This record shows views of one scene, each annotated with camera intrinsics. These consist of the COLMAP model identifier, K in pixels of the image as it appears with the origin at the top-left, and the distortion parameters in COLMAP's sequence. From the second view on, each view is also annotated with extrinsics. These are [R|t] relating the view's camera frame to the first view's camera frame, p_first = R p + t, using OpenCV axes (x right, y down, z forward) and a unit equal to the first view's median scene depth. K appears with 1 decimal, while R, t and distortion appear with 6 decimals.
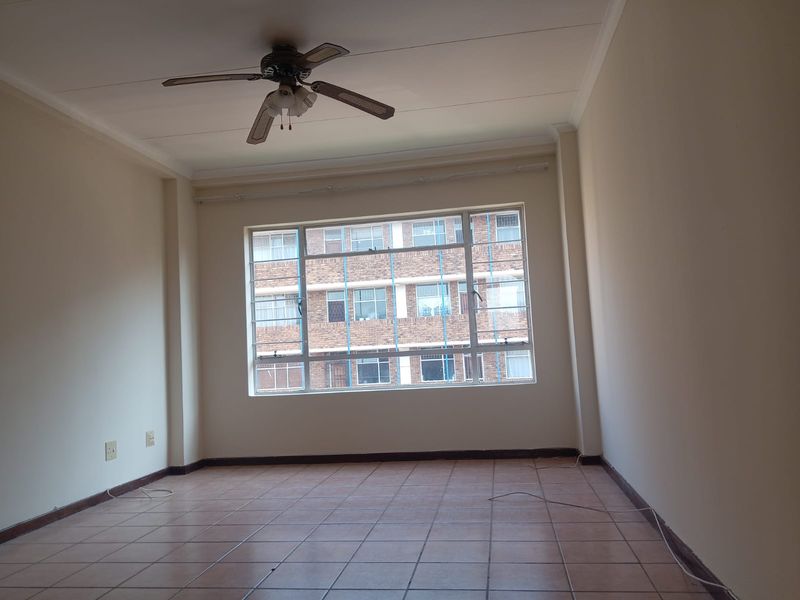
lens RADIAL K [[583.4, 0, 400.0], [0, 583.4, 300.0], [0, 0, 1]] dist [0.069201, 0.000117]
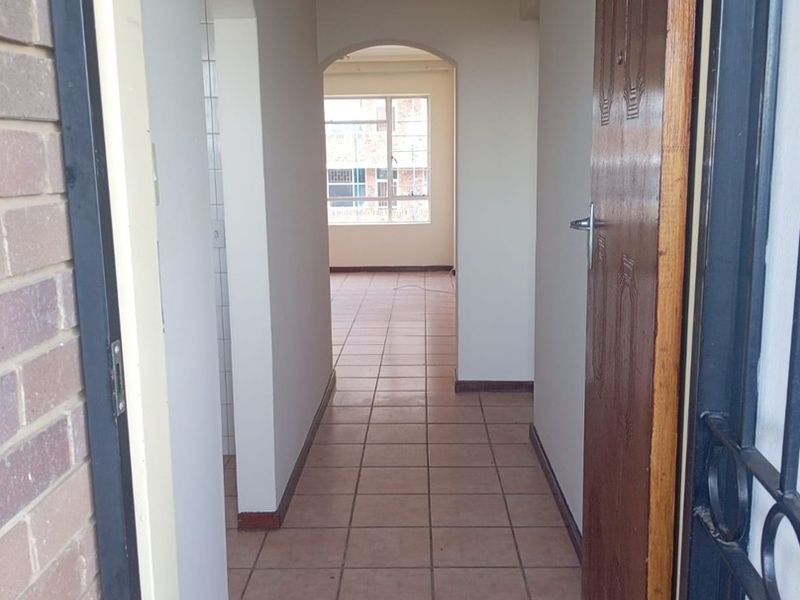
lens RADIAL K [[670.2, 0, 400.0], [0, 670.2, 300.0], [0, 0, 1]] dist [-0.034485, 0.001553]
pose [[0.989246, 0.011752, 0.145787, -0.082618], [-0.050720, 0.962479, 0.266574, -0.111754], [-0.137184, -0.271101, 0.952725, -0.616603]]
